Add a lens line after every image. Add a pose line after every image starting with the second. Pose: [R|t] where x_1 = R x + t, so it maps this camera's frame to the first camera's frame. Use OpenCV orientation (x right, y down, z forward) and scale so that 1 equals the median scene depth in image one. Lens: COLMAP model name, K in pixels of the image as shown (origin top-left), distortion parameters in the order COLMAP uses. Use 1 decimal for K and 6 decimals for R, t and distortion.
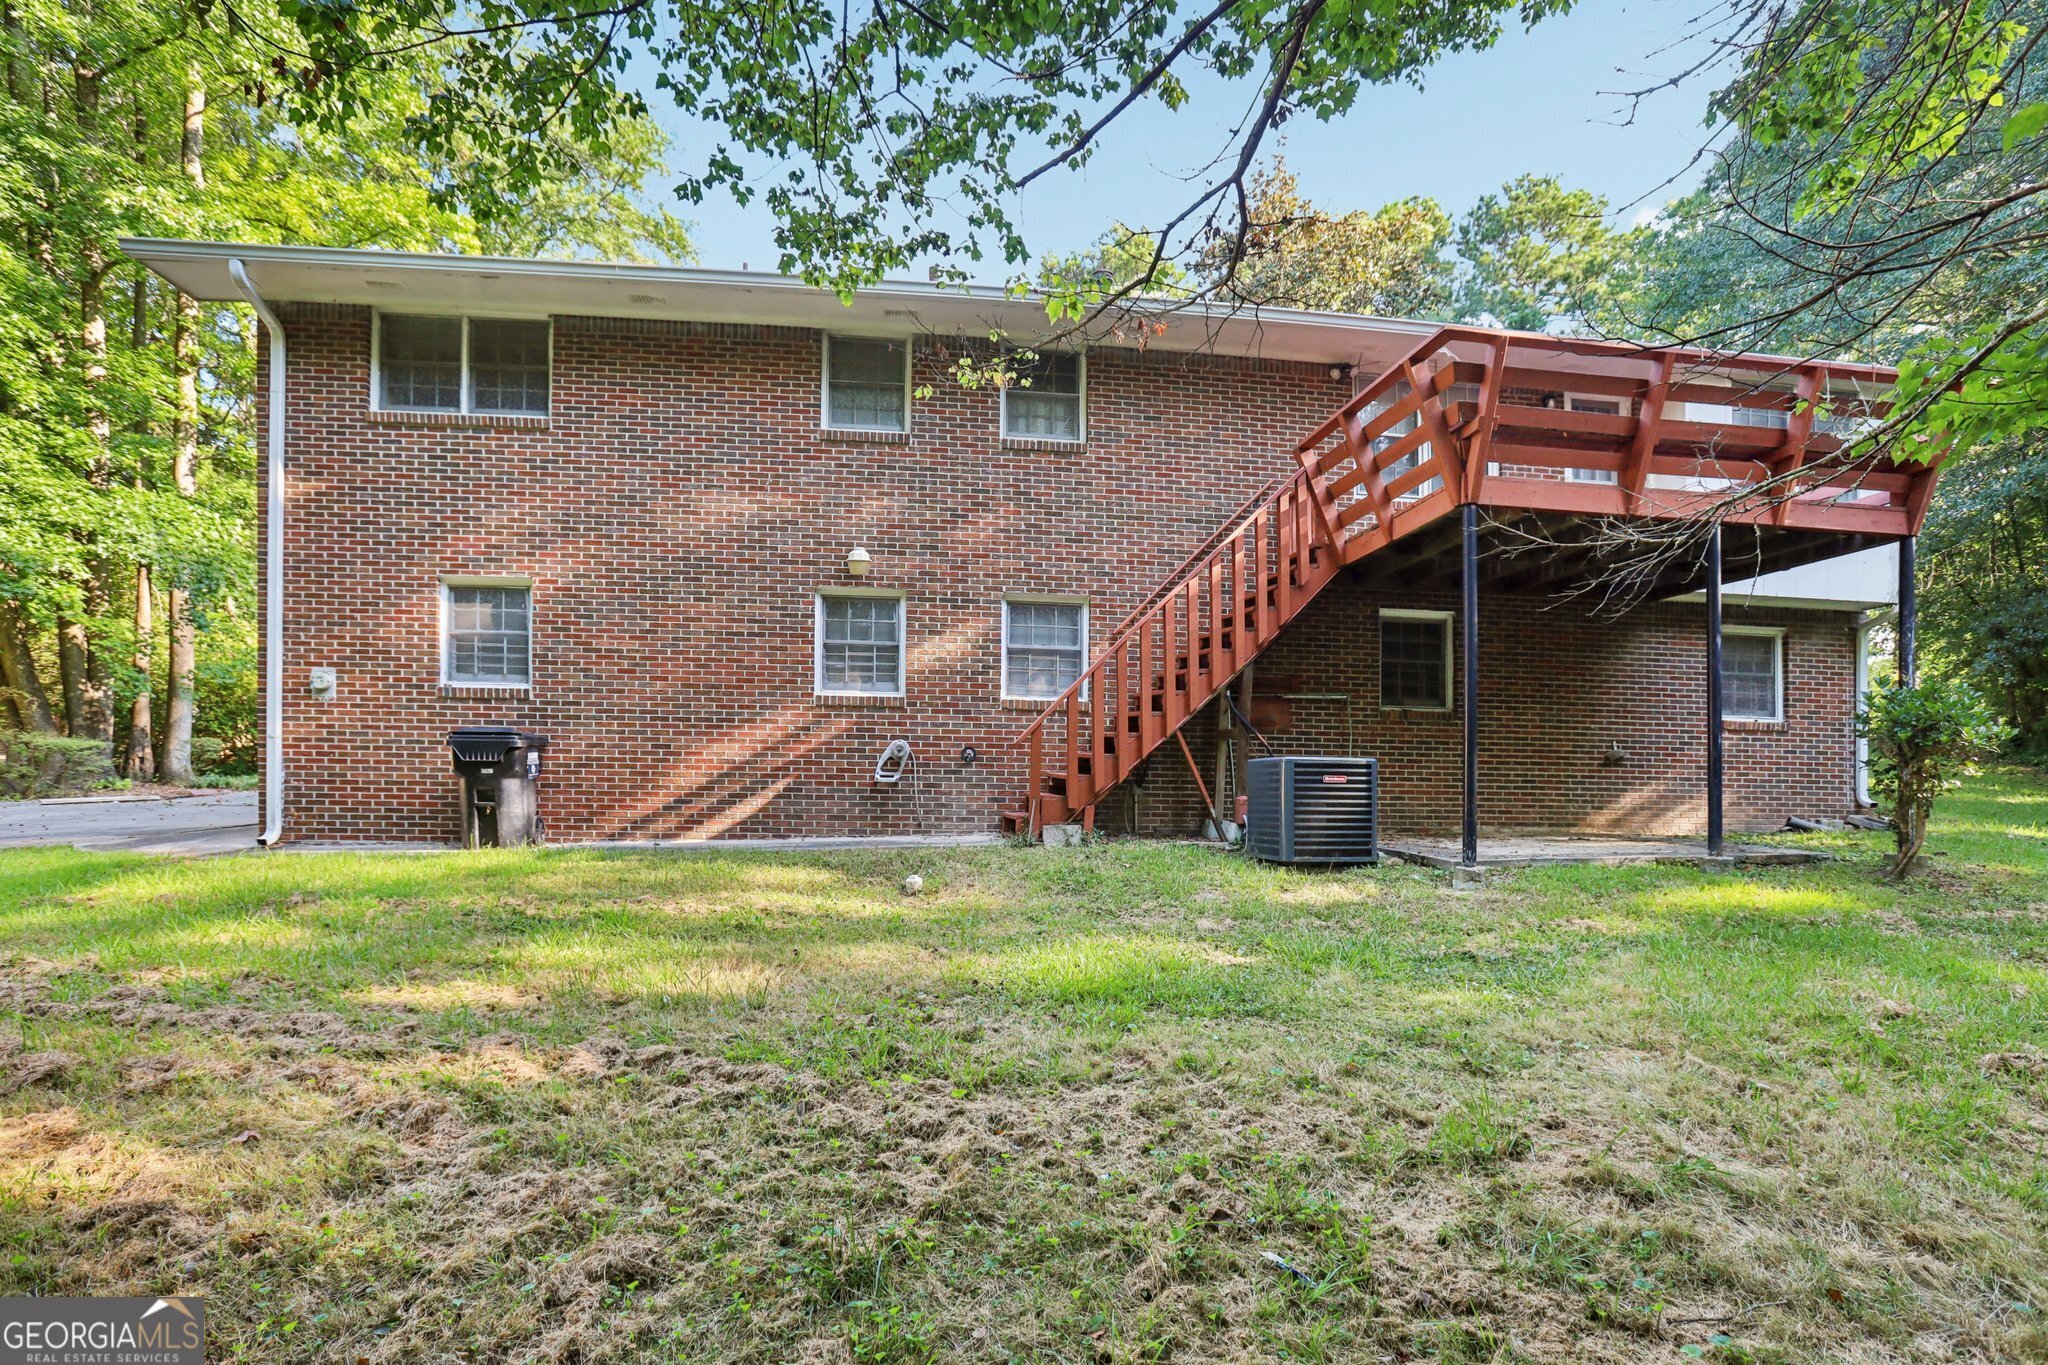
lens RADIAL K [[888.9, 0, 1025.5], [0, 888.9, 769.1], [0, 0, 1]] dist [-0.028239, 0.000511]
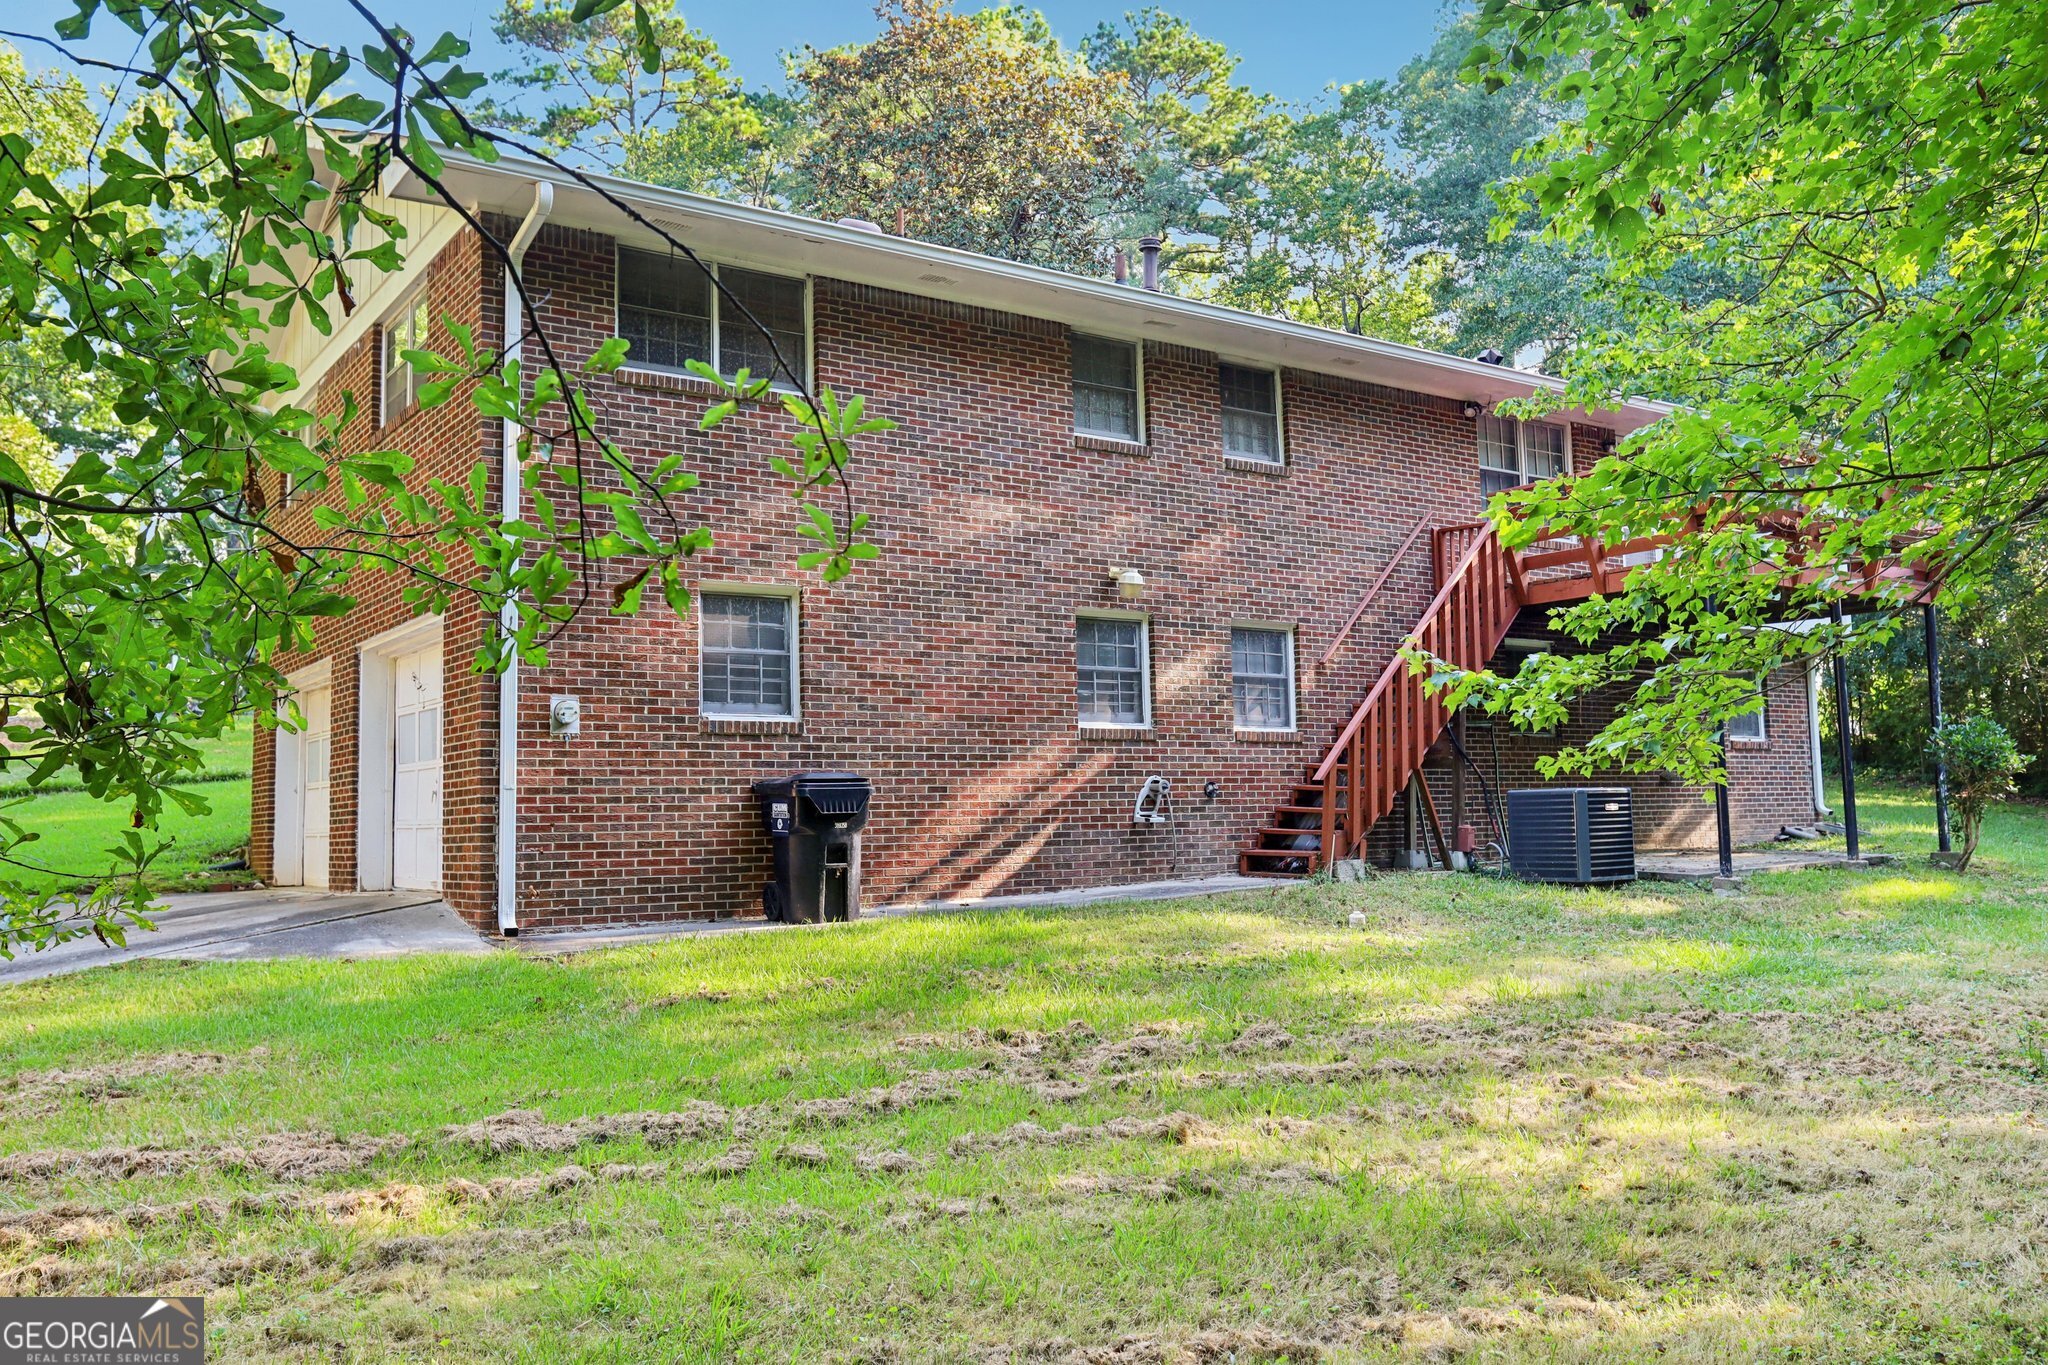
lens RADIAL K [[1559.0, 0, 1024.0], [0, 1559.0, 682.5], [0, 0, 1]] dist [-0.004368, -0.001521]
pose [[0.877370, 0.007625, 0.479754, -1.049065], [0.036471, 0.995921, -0.082527, -0.001110], [-0.478426, 0.089904, 0.873513, -0.352582]]
